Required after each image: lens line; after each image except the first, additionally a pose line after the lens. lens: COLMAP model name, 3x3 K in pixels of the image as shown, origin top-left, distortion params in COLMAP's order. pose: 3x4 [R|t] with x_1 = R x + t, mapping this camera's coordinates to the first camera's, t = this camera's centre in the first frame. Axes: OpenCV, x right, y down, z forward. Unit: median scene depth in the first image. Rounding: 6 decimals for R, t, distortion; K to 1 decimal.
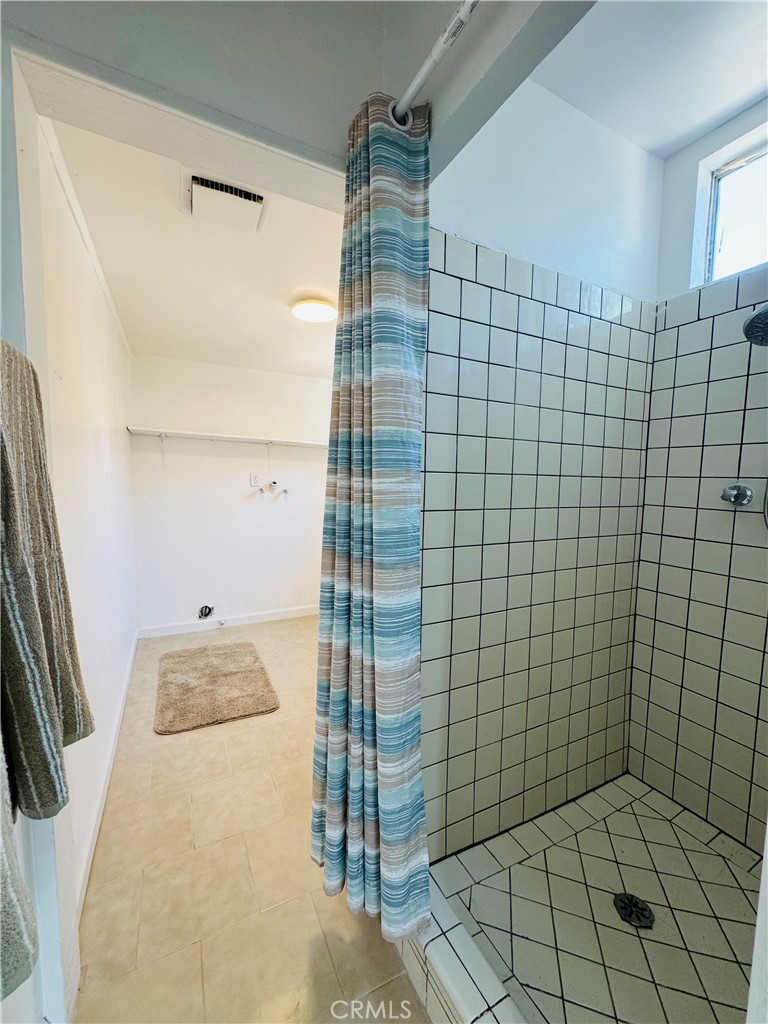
lens RADIAL K [[412.0, 0, 383.3], [0, 412.0, 514.4], [0, 0, 1]] dist [-0.002946, 0.000370]
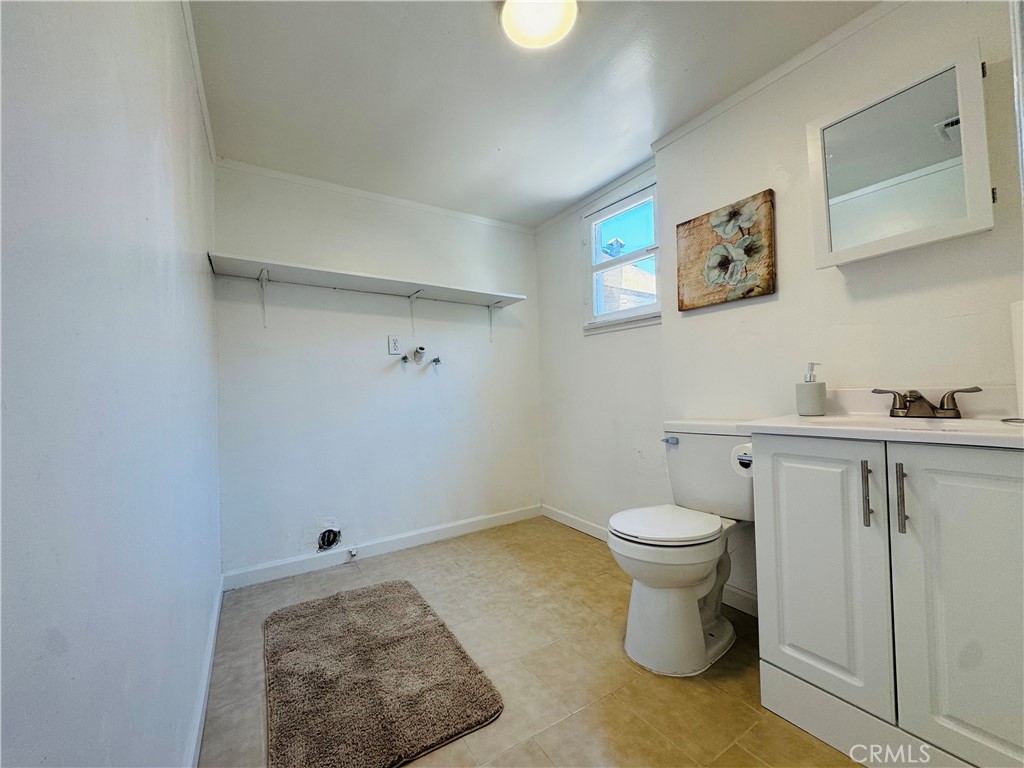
lens RADIAL K [[412.0, 0, 512.7], [0, 412.0, 385.7], [0, 0, 1]] dist [-0.002946, 0.000370]
pose [[0.994613, -0.050928, 0.090288, -0.205598], [0.059080, 0.994183, -0.090055, 0.074941], [-0.085176, 0.094904, 0.991836, 0.321396]]
